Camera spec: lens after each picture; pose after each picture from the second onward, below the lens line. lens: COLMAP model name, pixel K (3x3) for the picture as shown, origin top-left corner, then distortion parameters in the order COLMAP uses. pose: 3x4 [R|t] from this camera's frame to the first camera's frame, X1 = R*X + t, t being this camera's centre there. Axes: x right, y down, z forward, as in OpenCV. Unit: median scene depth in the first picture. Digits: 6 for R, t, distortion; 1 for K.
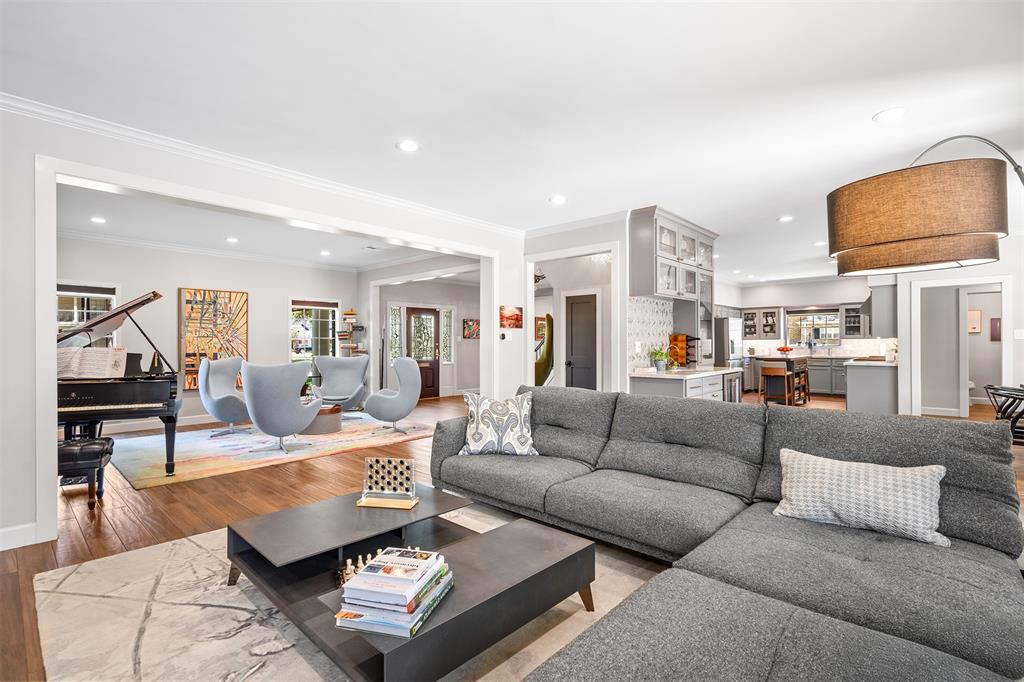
lens RADIAL K [[466.6, 0, 509.1], [0, 466.6, 340.2], [0, 0, 1]] dist [-0.001479, 0.000126]
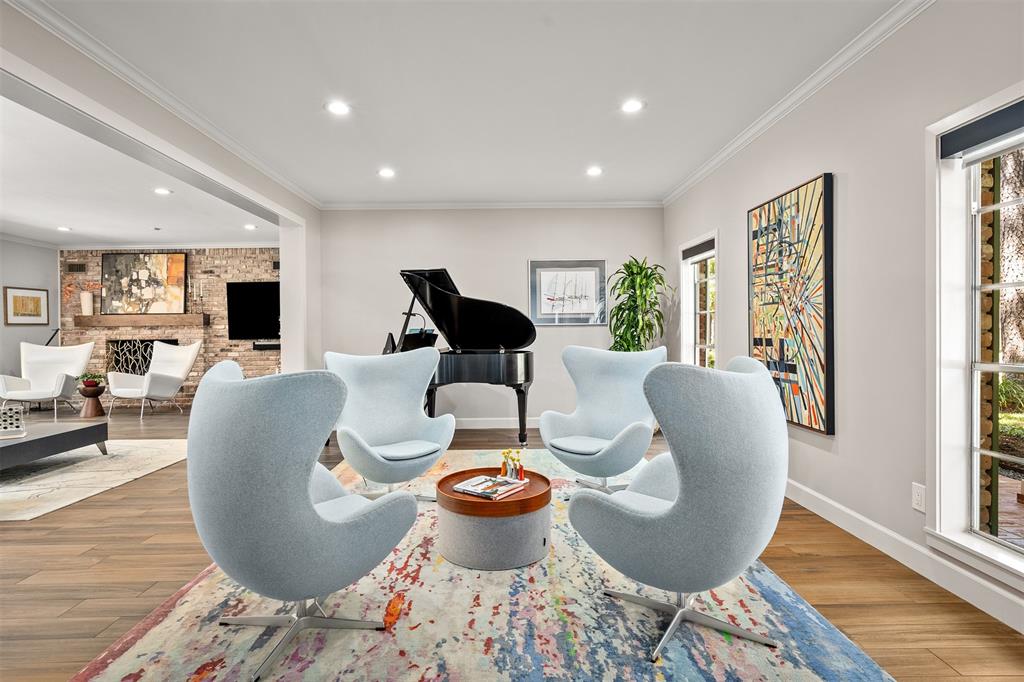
lens RADIAL K [[517.6, 0, 510.4], [0, 517.6, 338.4], [0, 0, 1]] dist [0.002758, 0.000179]
pose [[-0.723973, 0.016316, -0.689635, -0.094404], [0.015691, 0.999851, 0.007184, 0.015943], [0.689650, -0.005620, -0.724121, 0.984697]]
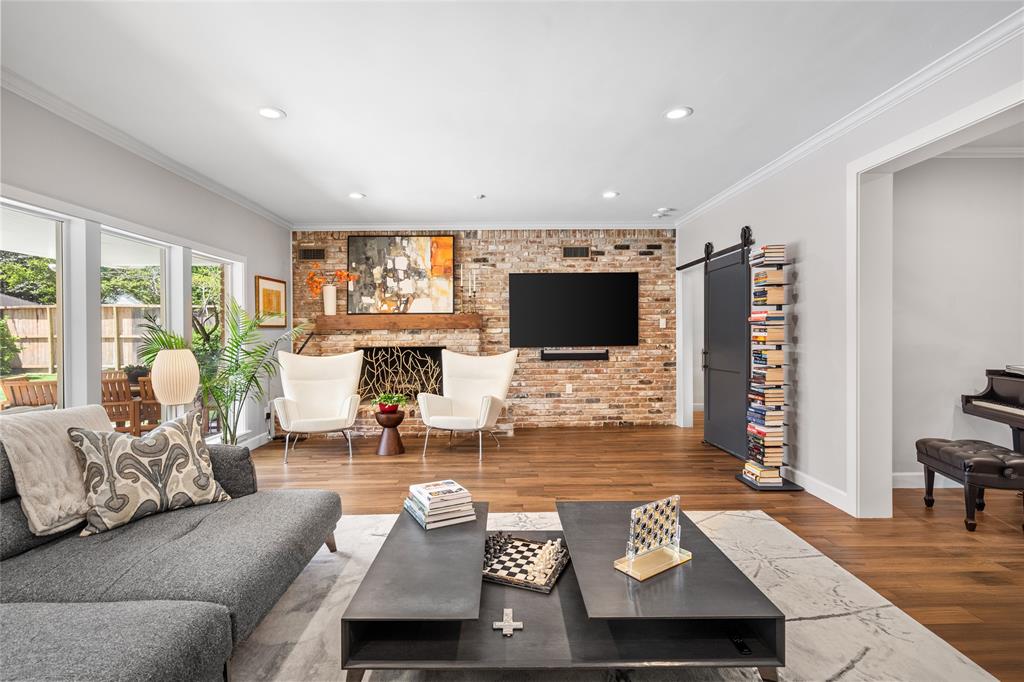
lens RADIAL K [[488.5, 0, 508.5], [0, 488.5, 339.5], [0, 0, 1]] dist [-0.000751, 0.000096]
pose [[-0.716830, 0.013824, -0.697111, 0.122423], [0.012211, 0.999899, 0.007272, 0.000468], [0.697141, -0.003300, -0.716927, 0.412591]]
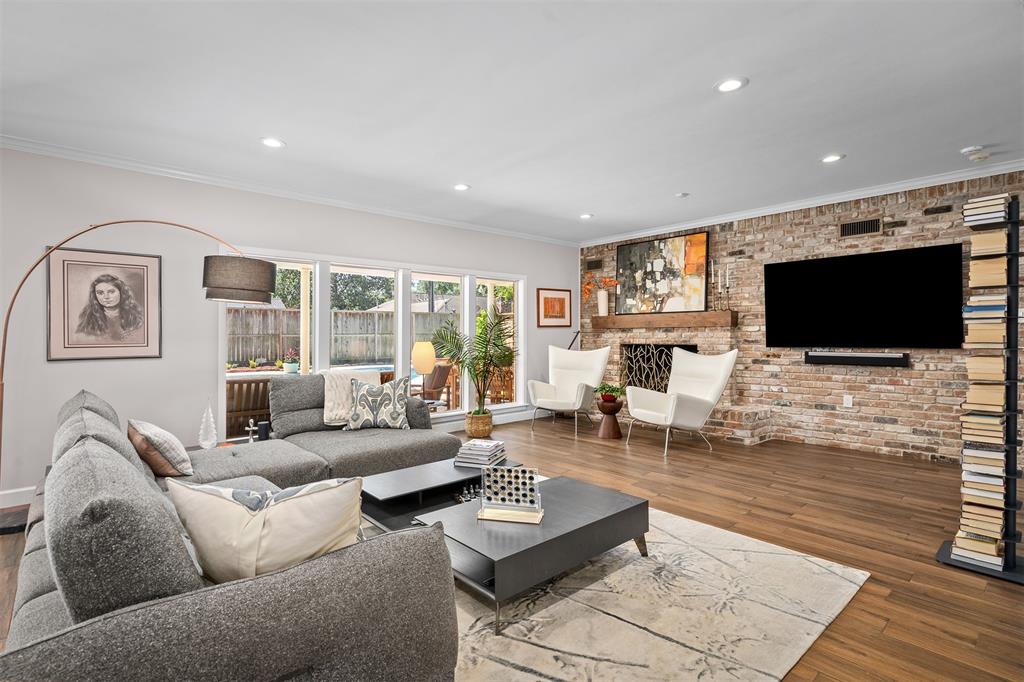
lens RADIAL K [[499.3, 0, 505.4], [0, 499.3, 333.9], [0, 0, 1]] dist [0.002309, 0.000658]
pose [[-0.995491, 0.005938, 0.094667, -0.106516], [0.005192, 0.999954, -0.008123, 0.003390], [-0.094711, -0.007595, -0.995476, 0.585033]]
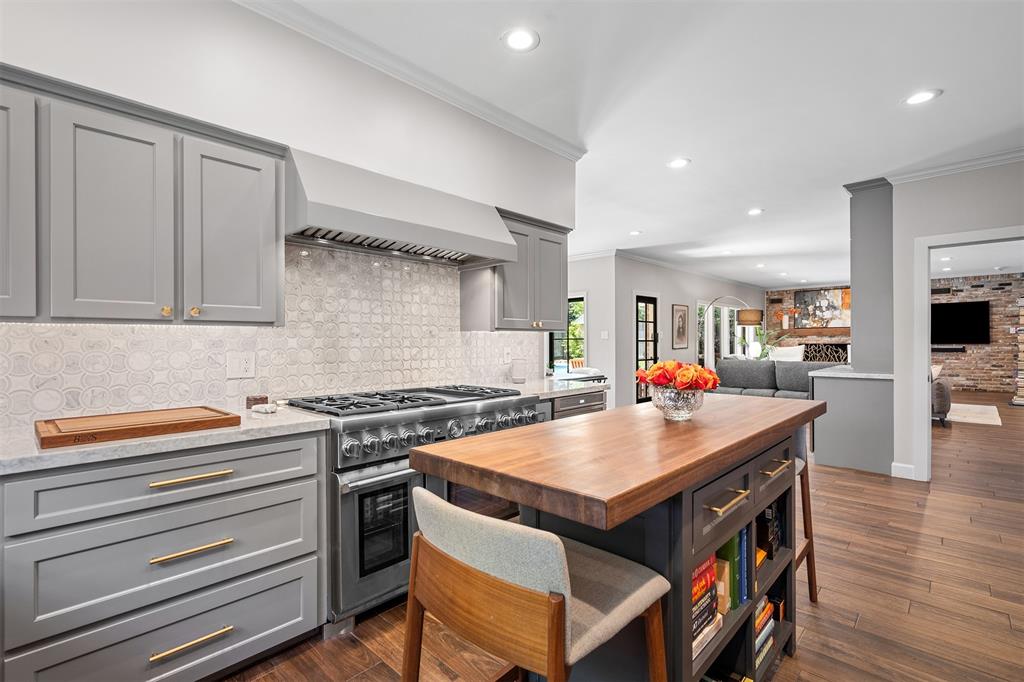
lens RADIAL K [[466.6, 0, 509.1], [0, 466.6, 340.2], [0, 0, 1]] dist [-0.001479, 0.000126]
pose [[-0.999950, 0.008470, 0.005240, 0.690839], [0.008434, 0.999941, -0.006828, 0.005444], [-0.005298, -0.006784, -0.999963, 1.218546]]
